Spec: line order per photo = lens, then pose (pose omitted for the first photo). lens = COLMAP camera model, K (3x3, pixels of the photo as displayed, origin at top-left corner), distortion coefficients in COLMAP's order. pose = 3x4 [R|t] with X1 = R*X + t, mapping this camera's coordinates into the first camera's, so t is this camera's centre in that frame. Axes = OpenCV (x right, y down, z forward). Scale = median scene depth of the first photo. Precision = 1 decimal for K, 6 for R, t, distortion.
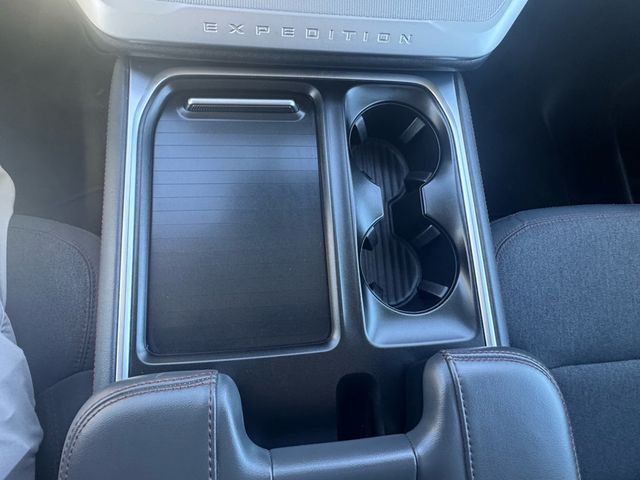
lens RADIAL K [[350.5, 0, 316.6], [0, 350.5, 243.1], [0, 0, 1]] dist [-0.002009, 0.000592]
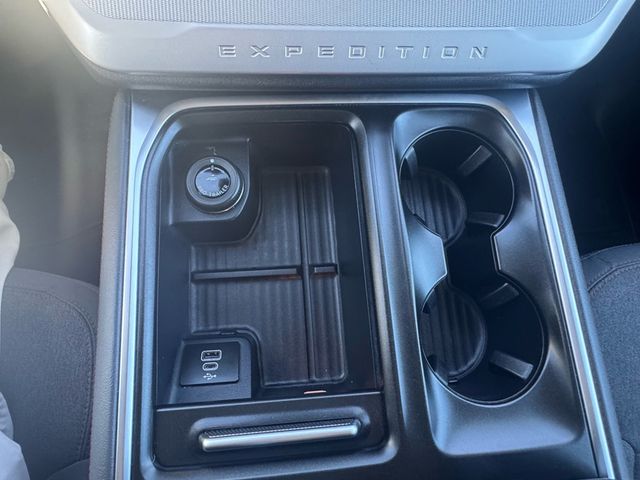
lens RADIAL K [[350.5, 0, 316.6], [0, 350.5, 243.1], [0, 0, 1]] dist [-0.002009, 0.000592]
pose [[0.998305, -0.017950, -0.055353, -0.055514], [0.017403, 0.999795, -0.010340, -0.142563], [0.055528, 0.009360, 0.998413, 0.190426]]
